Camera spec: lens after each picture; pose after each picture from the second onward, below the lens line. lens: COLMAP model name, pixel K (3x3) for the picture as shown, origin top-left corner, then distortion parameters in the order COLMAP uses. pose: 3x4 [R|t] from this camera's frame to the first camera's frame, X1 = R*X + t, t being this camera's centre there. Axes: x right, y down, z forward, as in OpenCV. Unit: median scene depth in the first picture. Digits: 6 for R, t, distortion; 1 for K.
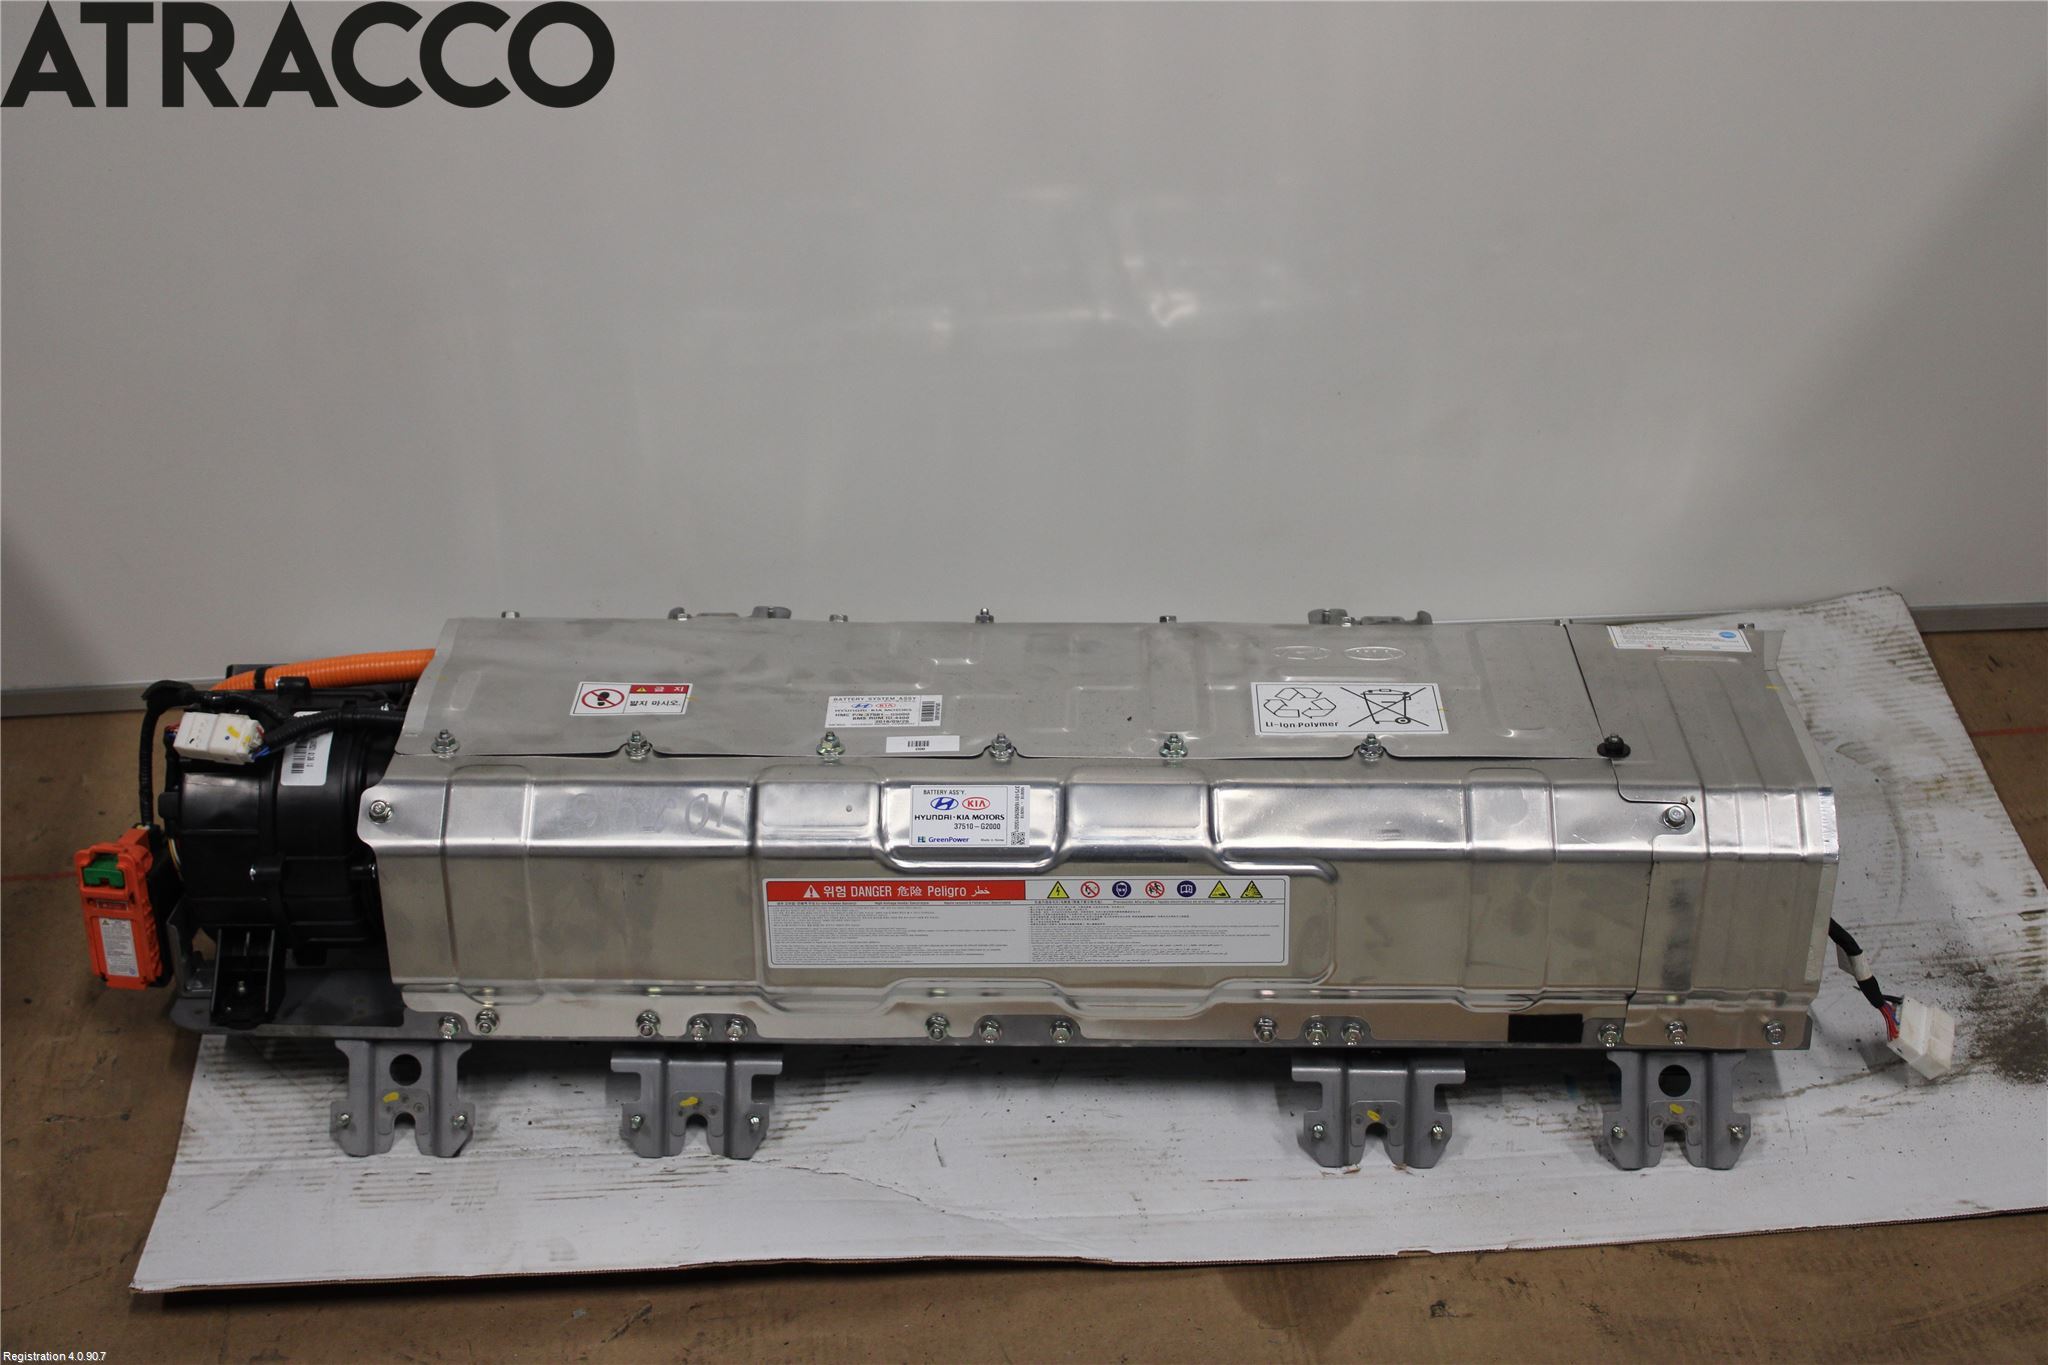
lens RADIAL K [[3064.9, 0, 1023.2], [0, 3064.9, 681.0], [0, 0, 1]] dist [-0.001483, 0.000000]
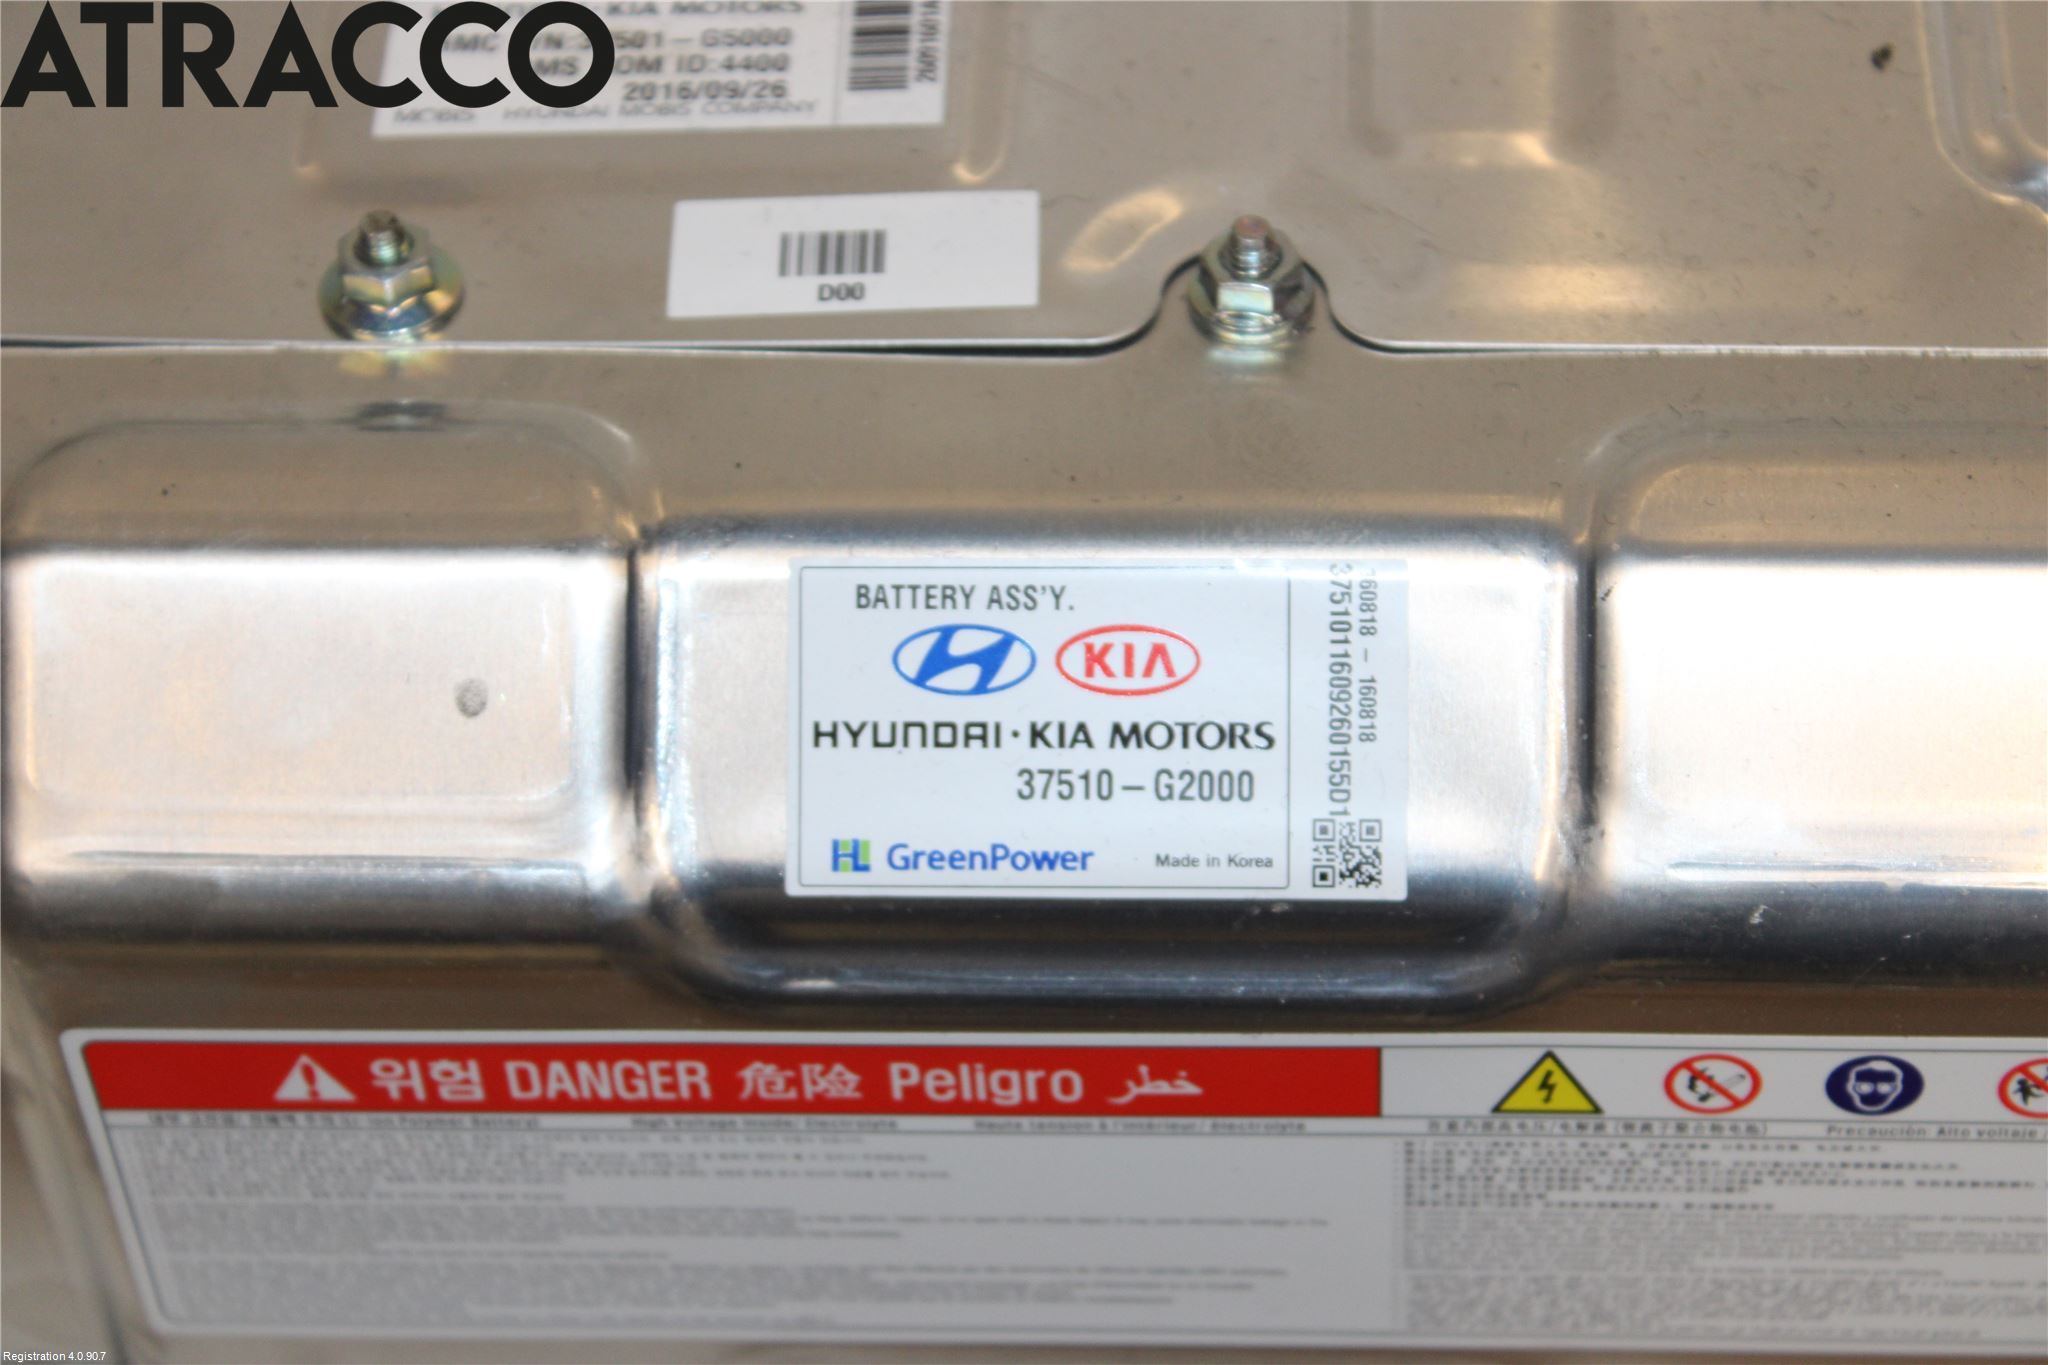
lens RADIAL K [[5238.9, 0, 1022.7], [0, 5238.9, 683.1], [0, 0, 1]] dist [0.101067, 0.000000]
pose [[0.999492, -0.009365, -0.030462, -0.011885], [0.018746, 0.945767, 0.324305, -0.066412], [0.025773, -0.324711, 0.945462, 0.685490]]
